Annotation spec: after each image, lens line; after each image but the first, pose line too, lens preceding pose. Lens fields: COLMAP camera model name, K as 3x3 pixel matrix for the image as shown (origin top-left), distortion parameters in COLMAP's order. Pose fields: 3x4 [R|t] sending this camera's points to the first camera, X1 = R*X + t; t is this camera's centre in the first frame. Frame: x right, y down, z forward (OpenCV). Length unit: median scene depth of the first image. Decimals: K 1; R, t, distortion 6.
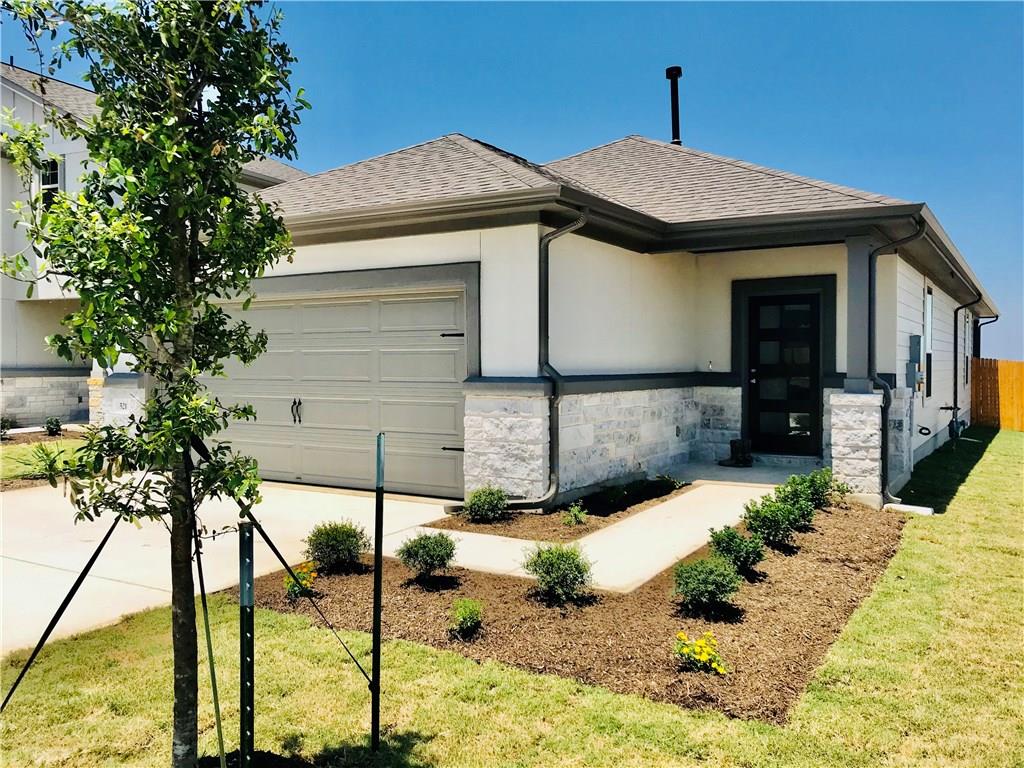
lens RADIAL K [[834.7, 0, 500.2], [0, 834.7, 386.8], [0, 0, 1]] dist [0.032650, -0.046801]
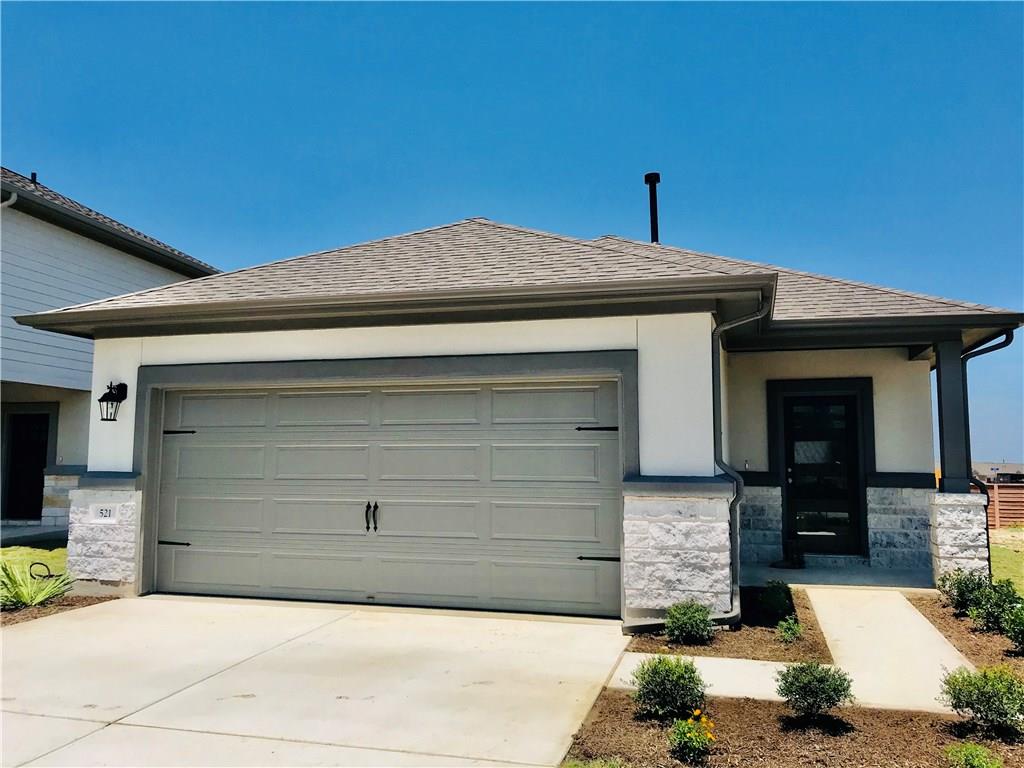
lens RADIAL K [[834.7, 0, 509.8], [0, 834.7, 385.6], [0, 0, 1]] dist [0.032650, -0.046801]
pose [[0.961971, 0.029975, 0.271500, -0.389341], [0.002307, 0.993034, -0.117807, -0.002961], [-0.273140, 0.113954, 0.955201, 0.160244]]
